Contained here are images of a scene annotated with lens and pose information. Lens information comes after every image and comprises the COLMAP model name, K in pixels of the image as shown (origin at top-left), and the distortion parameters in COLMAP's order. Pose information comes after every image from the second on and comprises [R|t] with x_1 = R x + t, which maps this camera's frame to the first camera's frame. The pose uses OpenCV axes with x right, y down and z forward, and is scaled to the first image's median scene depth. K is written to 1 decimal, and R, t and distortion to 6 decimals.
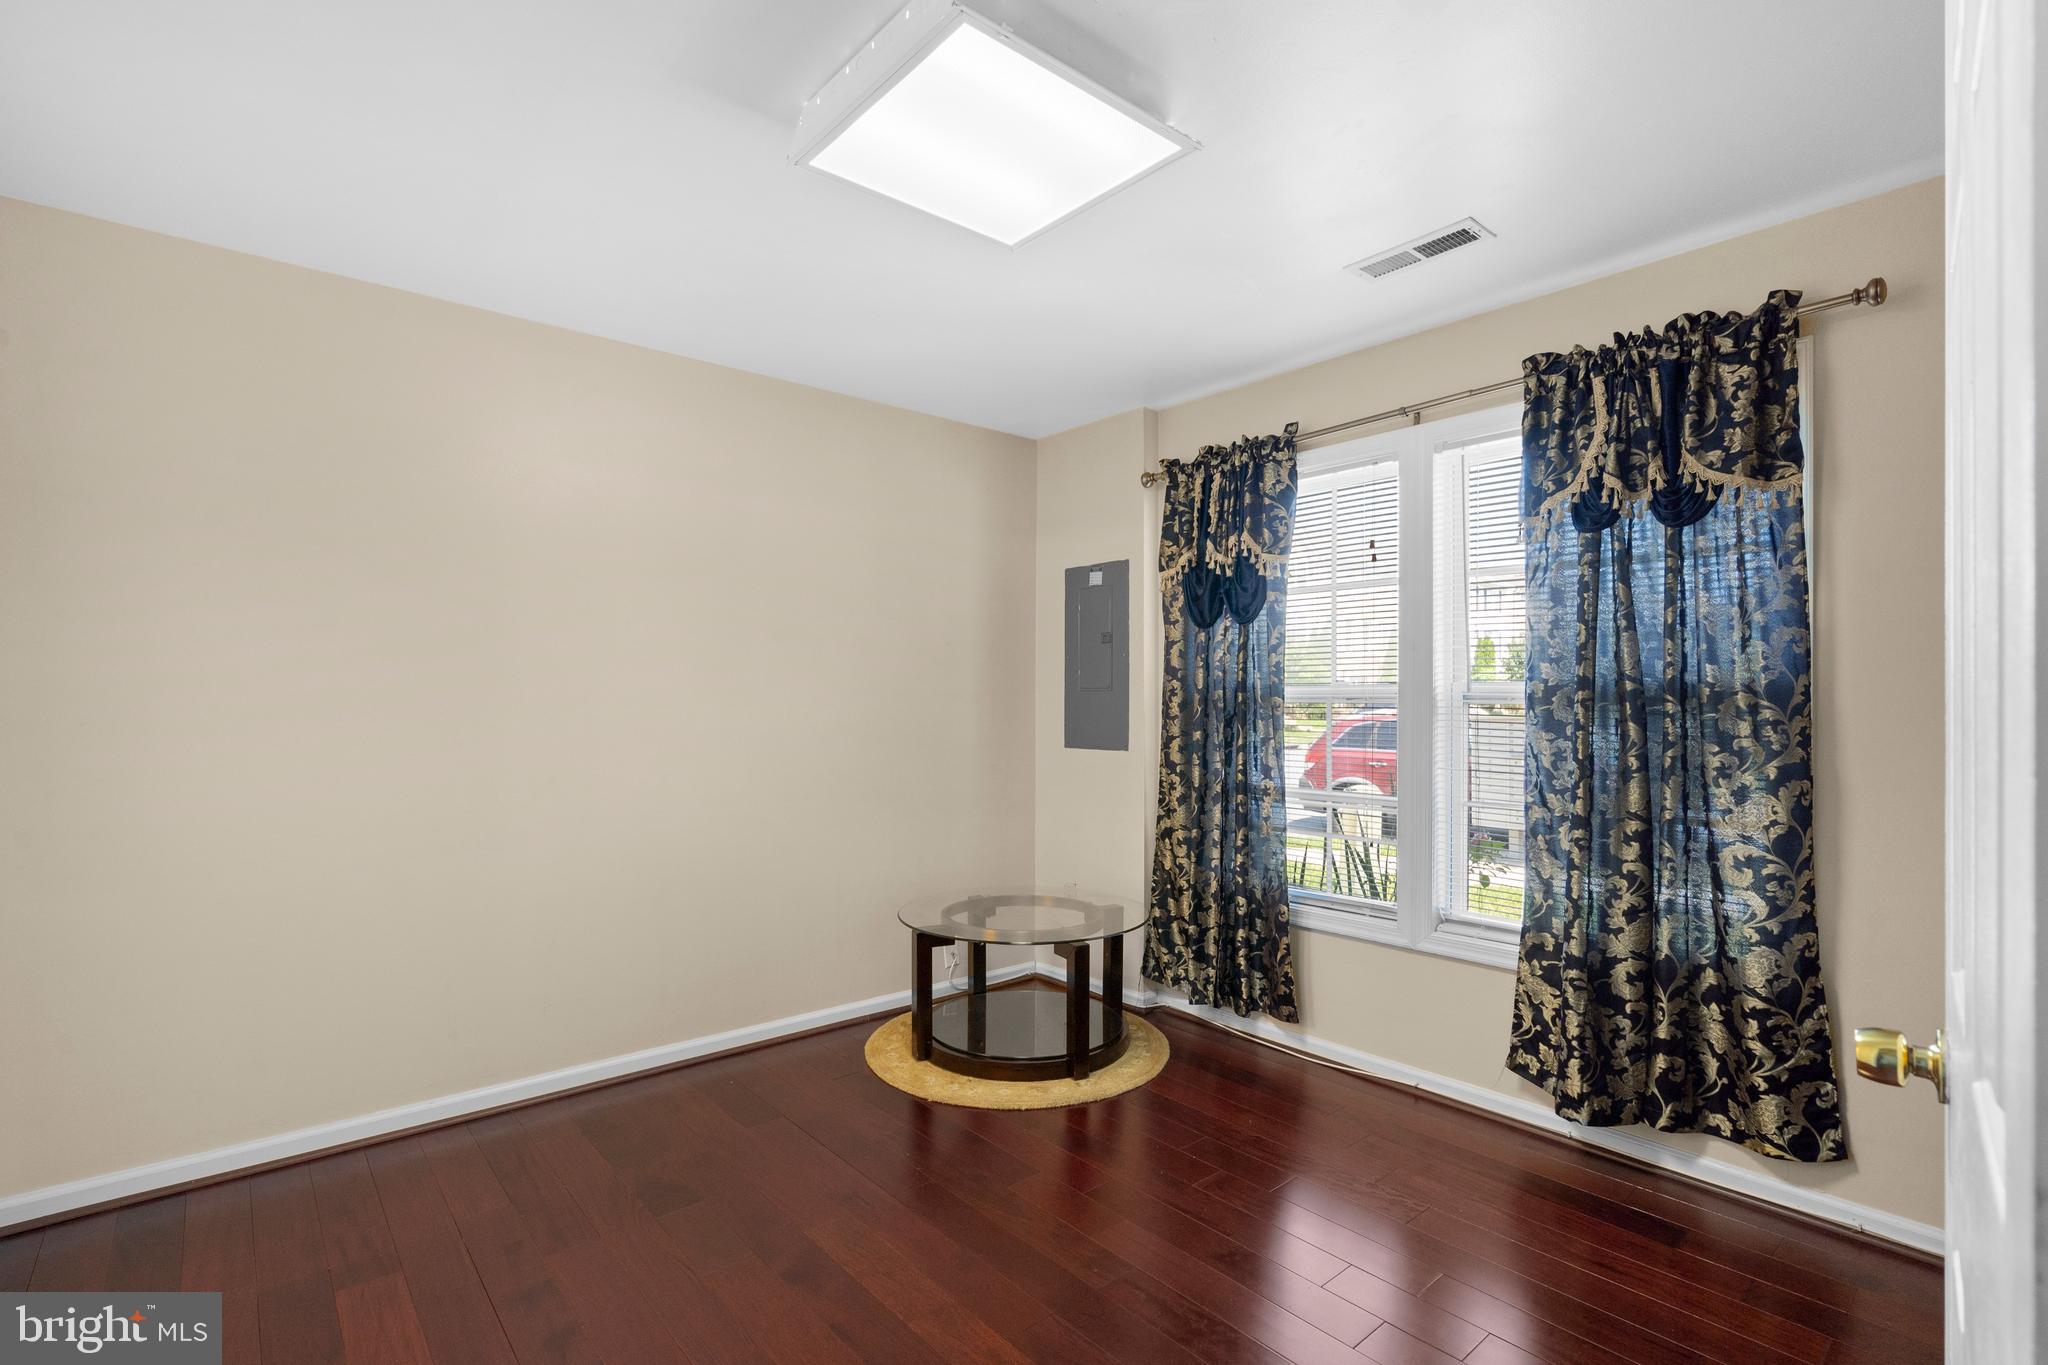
lens RADIAL K [[954.9, 0, 1032.9], [0, 954.9, 693.0], [0, 0, 1]] dist [-0.001093, 0.000343]
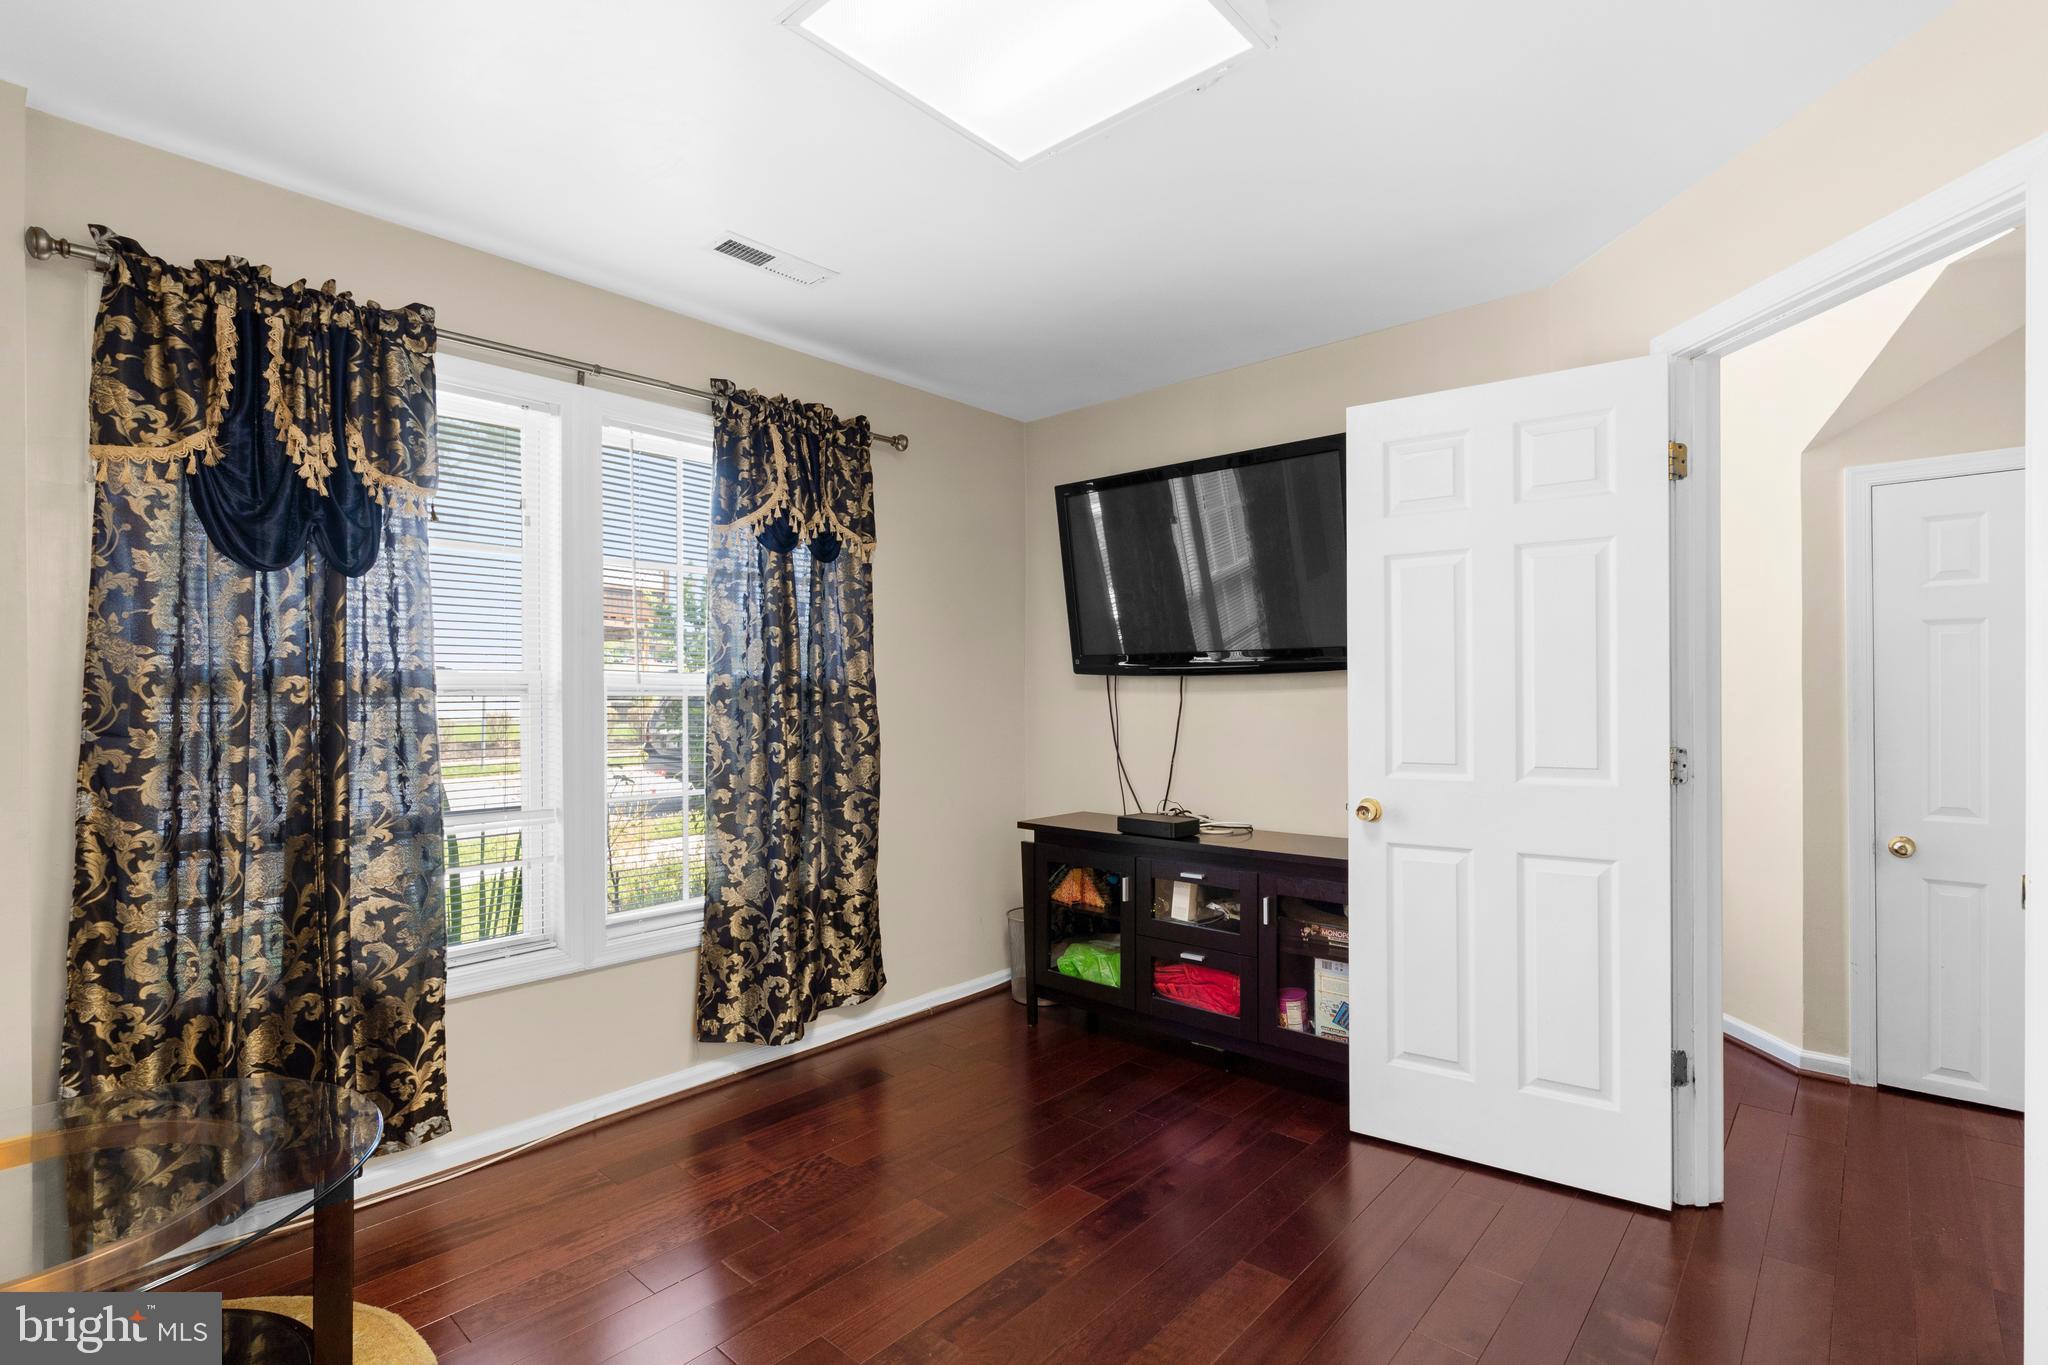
lens RADIAL K [[954.9, 0, 1032.9], [0, 954.9, 693.0], [0, 0, 1]] dist [-0.001093, 0.000343]
pose [[-0.124676, 0.005033, 0.992185, -0.555019], [-0.002229, 0.999983, -0.005353, 0.012217], [-0.992195, -0.002879, -0.124663, 0.710351]]
